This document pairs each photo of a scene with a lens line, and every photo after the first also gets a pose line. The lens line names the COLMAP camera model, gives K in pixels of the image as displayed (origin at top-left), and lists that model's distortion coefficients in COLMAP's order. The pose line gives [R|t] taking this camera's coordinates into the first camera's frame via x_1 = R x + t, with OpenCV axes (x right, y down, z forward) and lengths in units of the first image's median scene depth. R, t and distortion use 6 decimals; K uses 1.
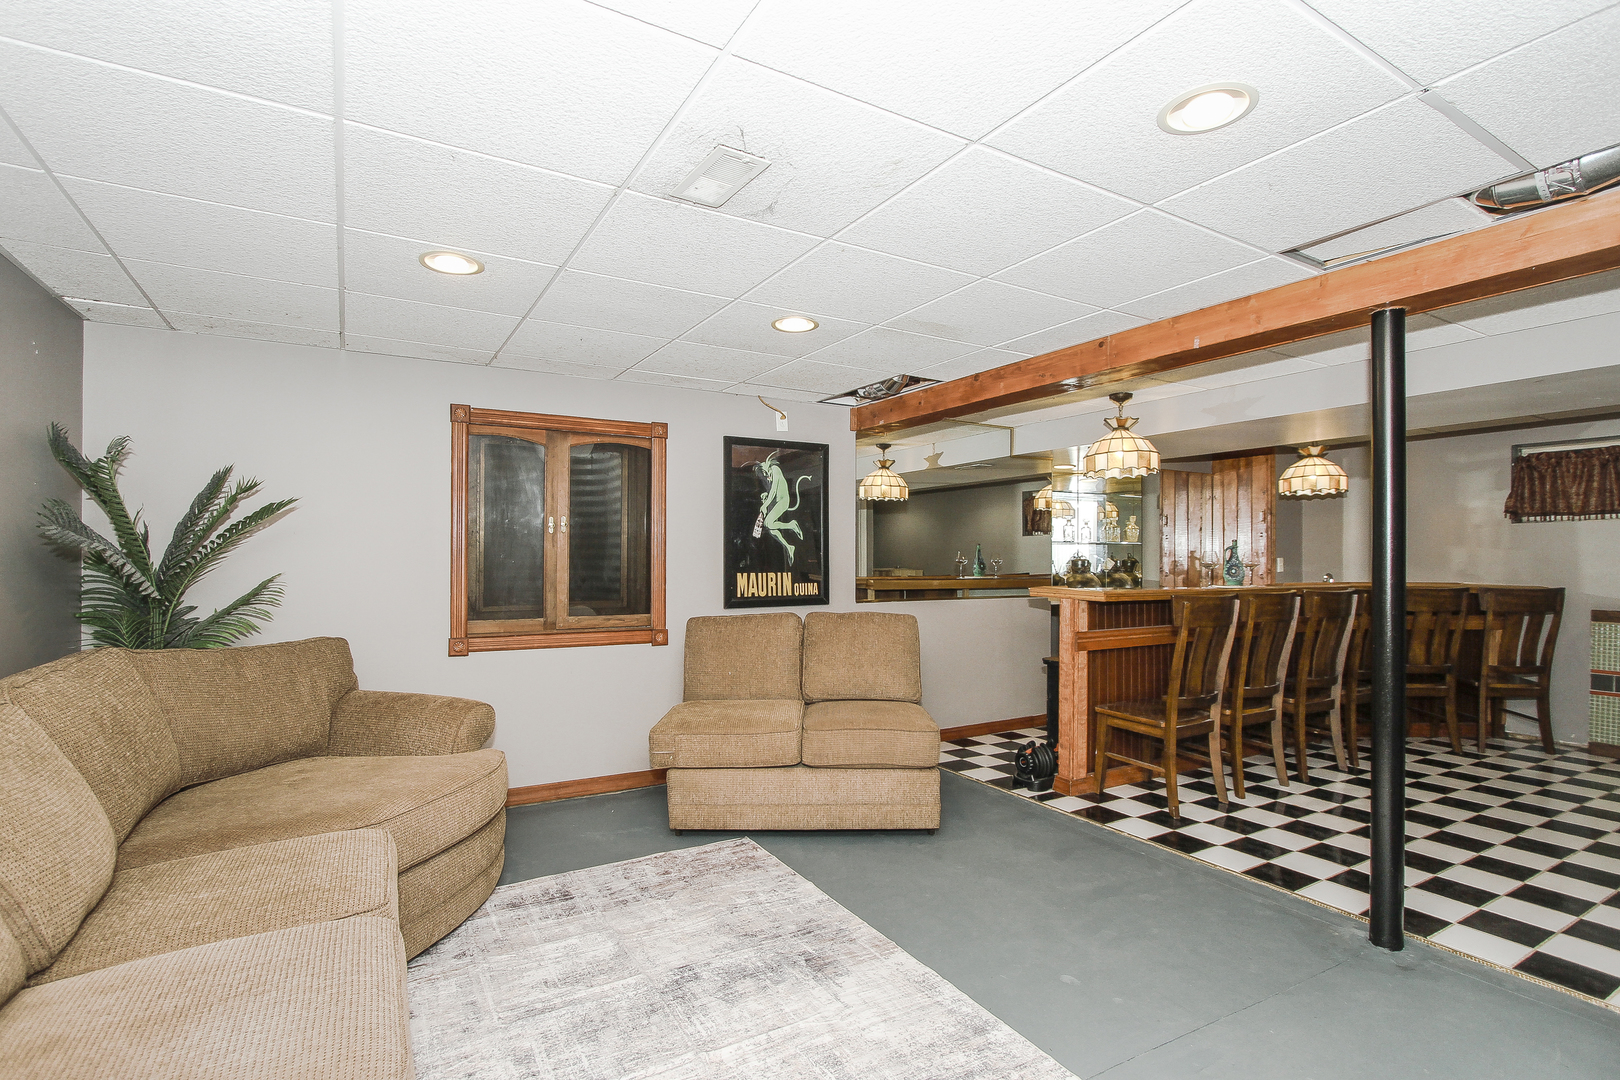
lens RADIAL K [[781.6, 0, 829.7], [0, 781.6, 561.1], [0, 0, 1]] dist [-0.016462, 0.000147]
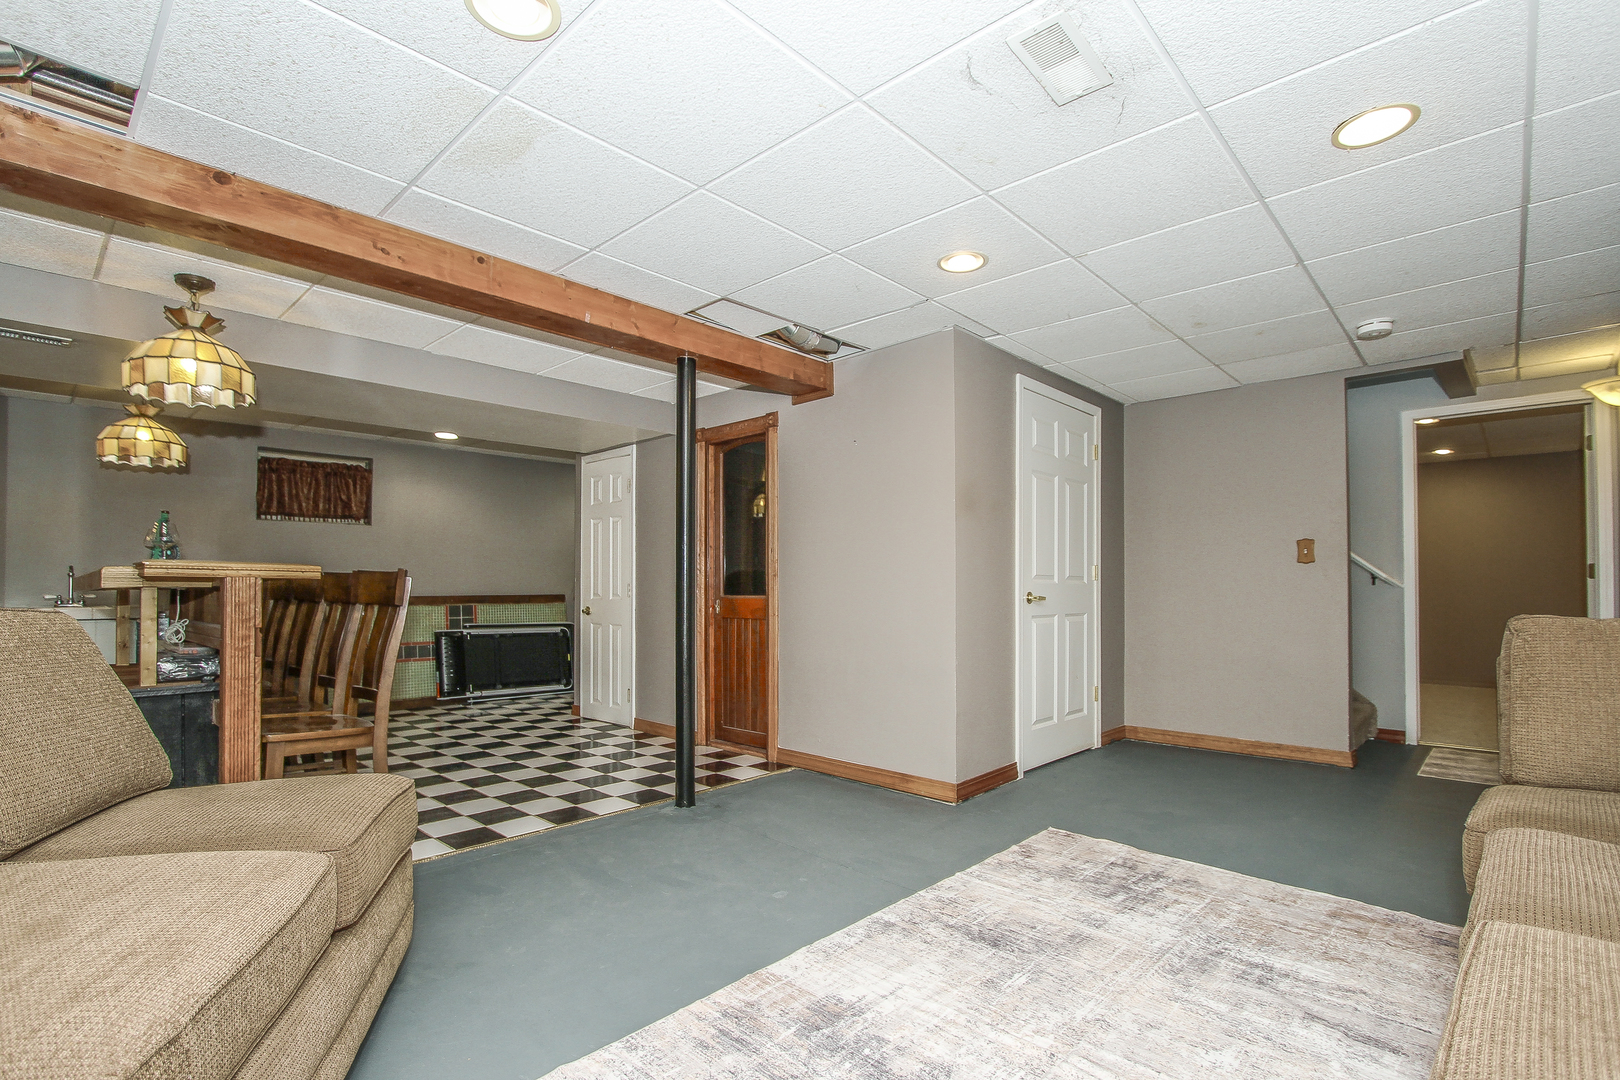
lens RADIAL K [[765.8, 0, 810.2], [0, 765.8, 615.1], [0, 0, 1]] dist [-0.037210, -0.000014]
pose [[-0.268679, -0.039139, 0.962434, -0.424010], [-0.000541, 0.999180, 0.040482, 0.052512], [-0.963230, 0.010356, -0.268480, 0.705947]]
